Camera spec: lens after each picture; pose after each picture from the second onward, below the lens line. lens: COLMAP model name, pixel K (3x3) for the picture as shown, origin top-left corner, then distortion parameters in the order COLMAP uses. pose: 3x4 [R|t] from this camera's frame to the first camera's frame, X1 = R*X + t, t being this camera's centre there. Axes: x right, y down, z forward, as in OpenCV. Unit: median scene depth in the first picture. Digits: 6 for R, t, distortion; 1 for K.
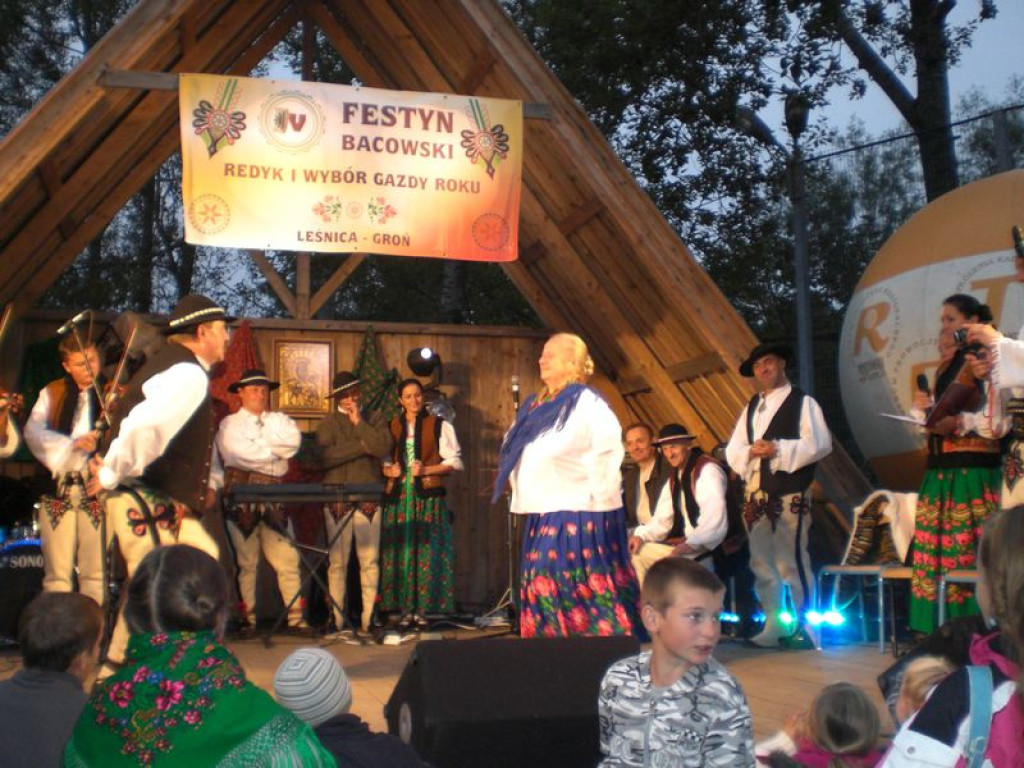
lens RADIAL K [[1175.8, 0, 497.1], [0, 1175.8, 370.5], [0, 0, 1]] dist [-0.064486, -0.188960]
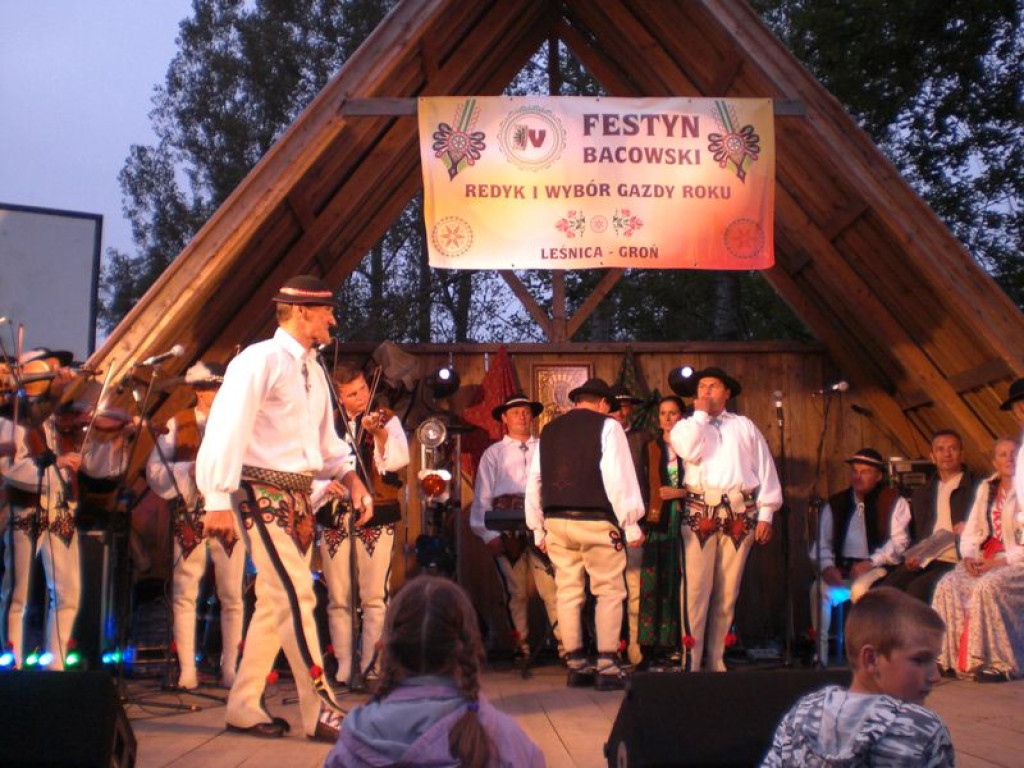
lens RADIAL K [[1175.8, 0, 497.1], [0, 1175.8, 370.5], [0, 0, 1]] dist [-0.064486, -0.188960]
pose [[0.970291, -0.037452, -0.239026, 0.023127], [0.031294, 0.999075, -0.029510, 0.009432], [0.239910, 0.021153, 0.970565, 0.043504]]
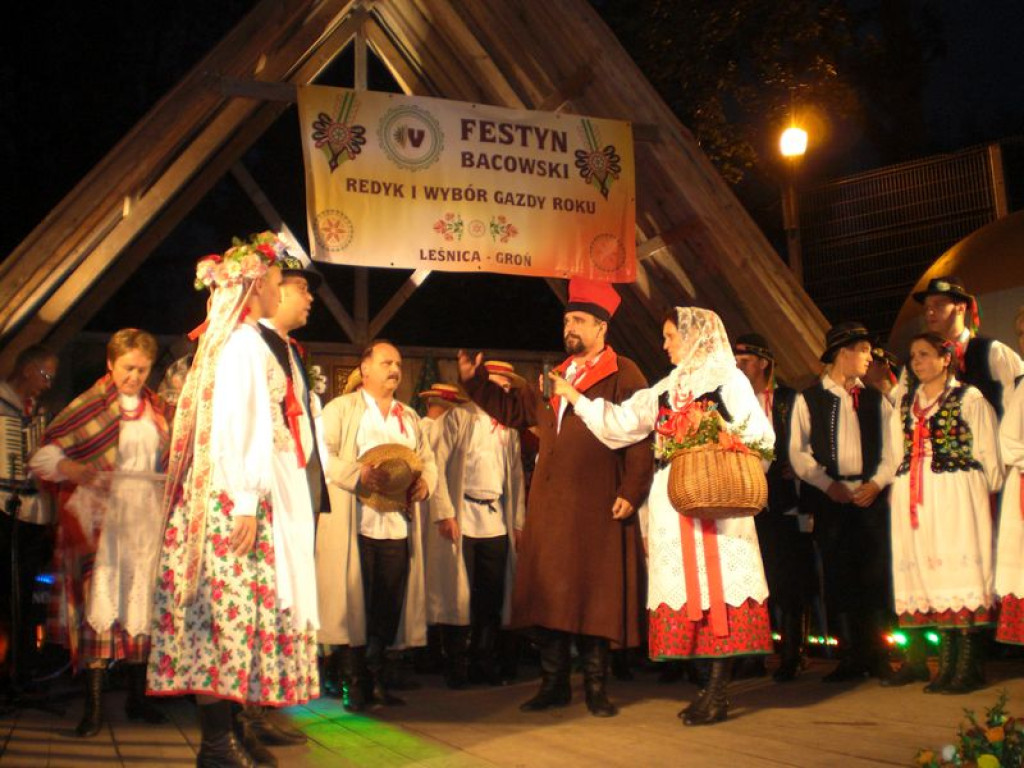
lens RADIAL K [[1175.8, 0, 497.1], [0, 1175.8, 370.5], [0, 0, 1]] dist [-0.064486, -0.188960]
pose [[0.995539, -0.001670, 0.094339, -0.191919], [0.004565, 0.999525, -0.030478, 0.010526], [-0.094243, 0.030772, 0.995074, 0.030418]]
